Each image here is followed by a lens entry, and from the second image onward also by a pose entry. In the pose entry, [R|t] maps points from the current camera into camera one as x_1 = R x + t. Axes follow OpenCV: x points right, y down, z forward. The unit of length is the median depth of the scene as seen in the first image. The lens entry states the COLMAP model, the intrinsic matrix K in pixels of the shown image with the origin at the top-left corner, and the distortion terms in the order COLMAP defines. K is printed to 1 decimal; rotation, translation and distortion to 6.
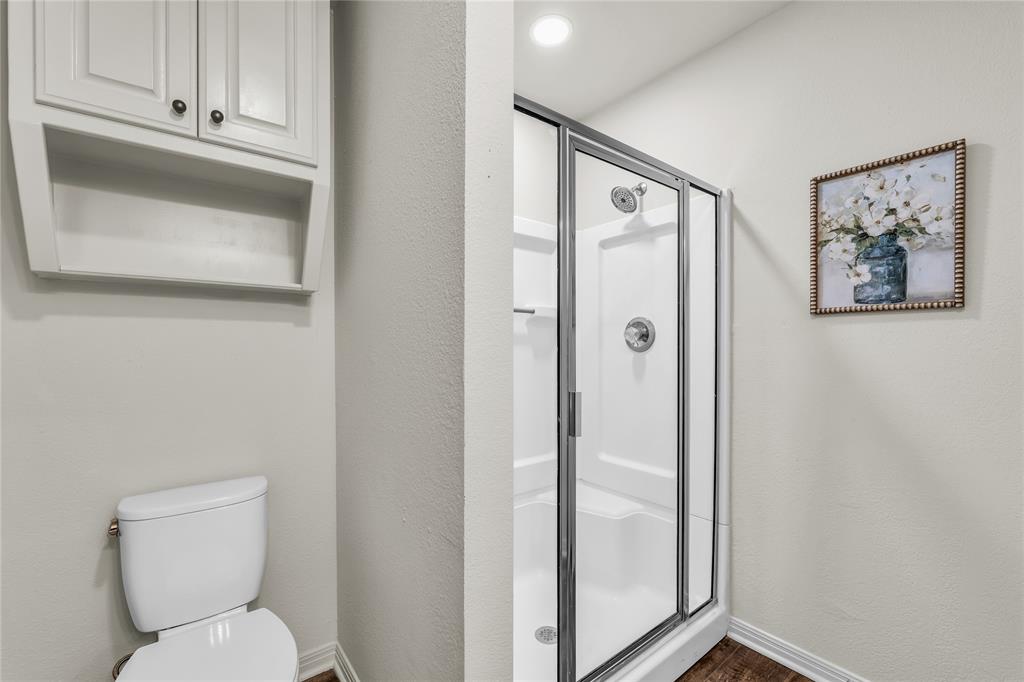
lens RADIAL K [[426.2, 0, 511.0], [0, 426.2, 350.3], [0, 0, 1]] dist [-0.015117, -0.000256]
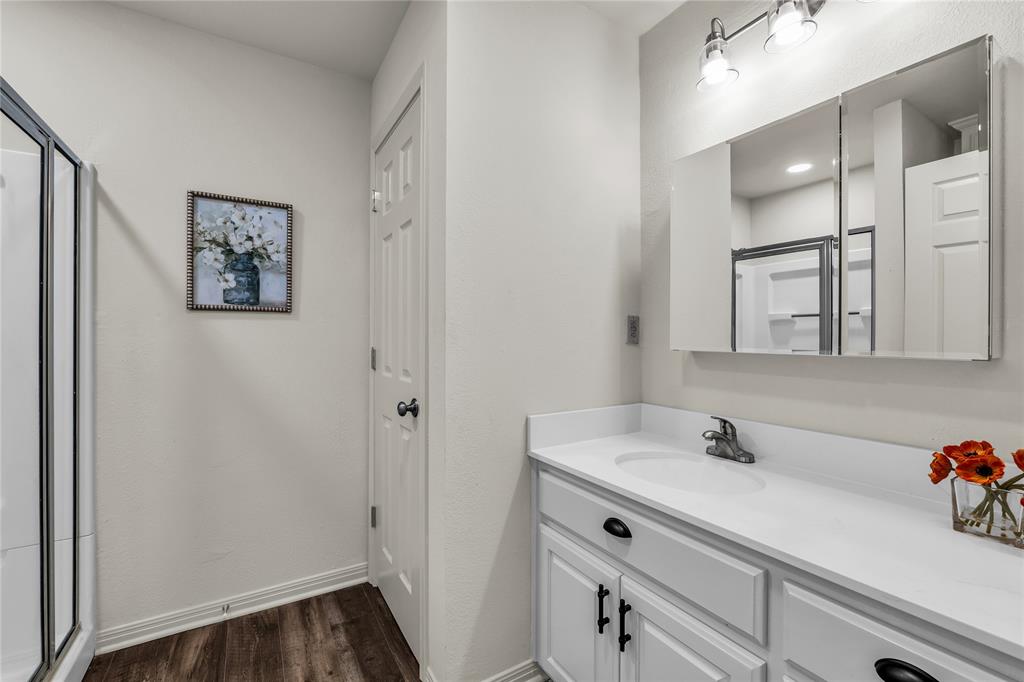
lens RADIAL K [[443.3, 0, 512.0], [0, 443.3, 341.0], [0, 0, 1]] dist [0.000912, 0.000080]
pose [[0.102546, -0.006344, 0.994708, -0.424265], [0.006697, 0.999961, 0.005687, 0.000886], [-0.994706, 0.006079, 0.102585, 0.006775]]
